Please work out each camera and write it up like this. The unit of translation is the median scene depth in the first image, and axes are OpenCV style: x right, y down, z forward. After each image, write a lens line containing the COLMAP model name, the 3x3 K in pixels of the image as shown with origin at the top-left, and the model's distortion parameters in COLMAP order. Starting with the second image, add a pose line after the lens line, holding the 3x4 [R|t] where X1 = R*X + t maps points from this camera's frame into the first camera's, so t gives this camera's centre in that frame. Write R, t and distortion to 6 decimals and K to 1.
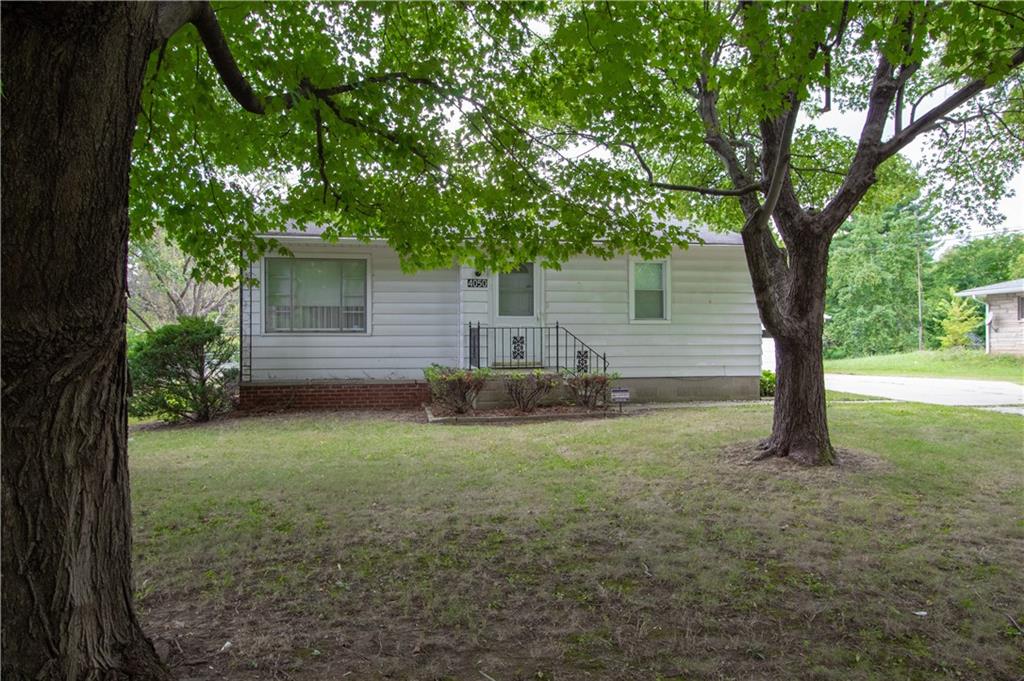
lens RADIAL K [[710.5, 0, 512.0], [0, 710.5, 340.5], [0, 0, 1]] dist [-0.017292, 0.003052]
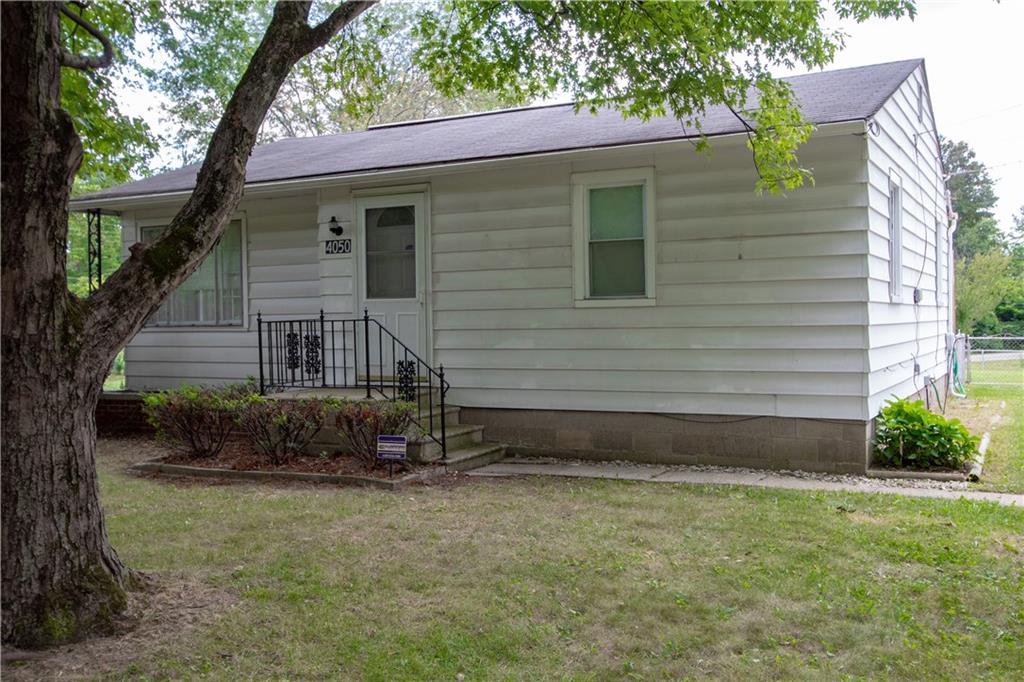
lens RADIAL K [[1008.9, 0, 512.0], [0, 1008.9, 341.0], [0, 0, 1]] dist [0.002137, -0.006490]
pose [[0.777638, 0.005998, -0.628683, 0.614404], [0.011553, 0.999649, 0.023827, -0.017665], [0.628606, -0.025792, 0.777296, 0.406265]]
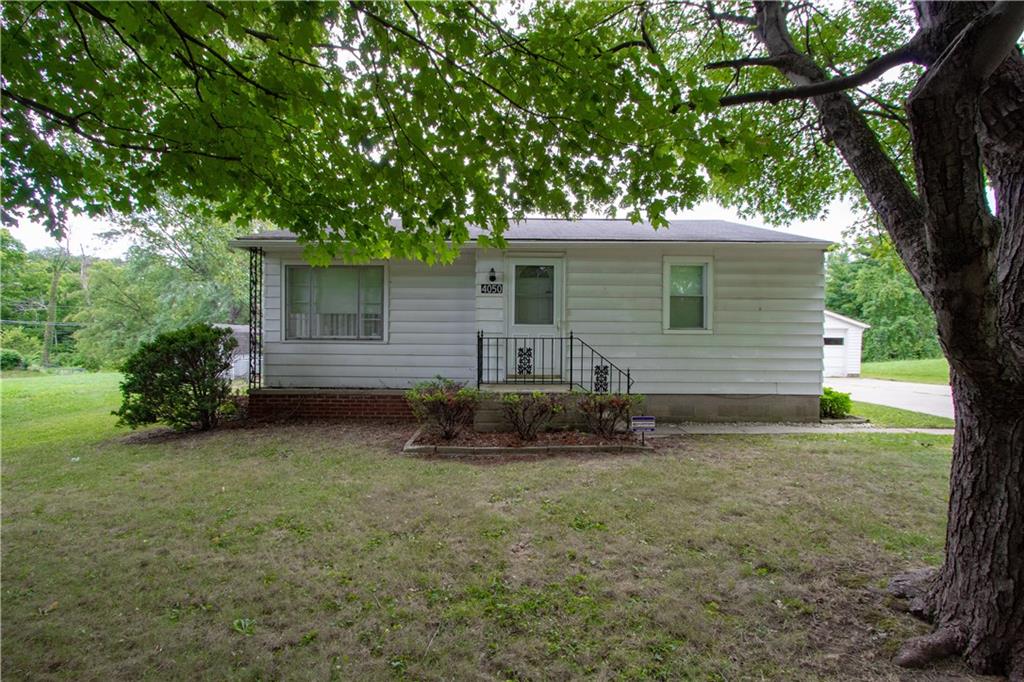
lens RADIAL K [[475.6, 0, 508.1], [0, 475.6, 344.4], [0, 0, 1]] dist [-0.015889, 0.000784]
pose [[0.982225, 0.012733, -0.187277, 0.088581], [-0.010934, 0.999884, 0.010636, -0.014692], [0.187391, -0.008399, 0.982250, 0.388790]]
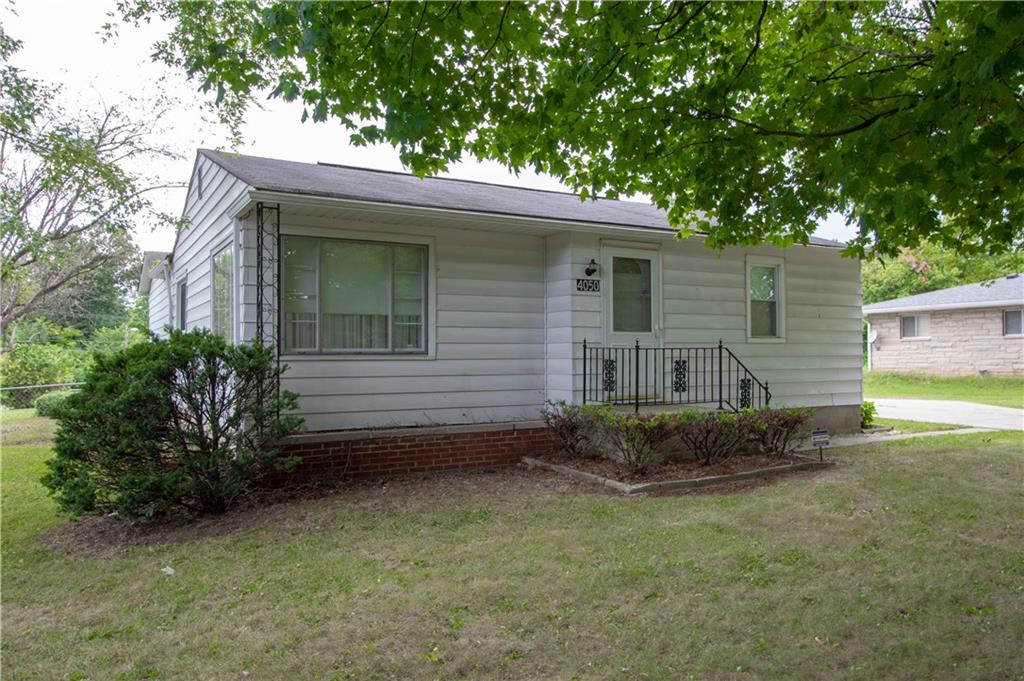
lens RADIAL K [[755.0, 0, 513.4], [0, 755.0, 345.4], [0, 0, 1]] dist [-0.021674, -0.000070]
pose [[0.943888, 0.001887, 0.330260, -0.365346], [0.003418, 0.999874, -0.015483, -0.008850], [-0.330247, 0.015743, 0.943763, 0.307945]]
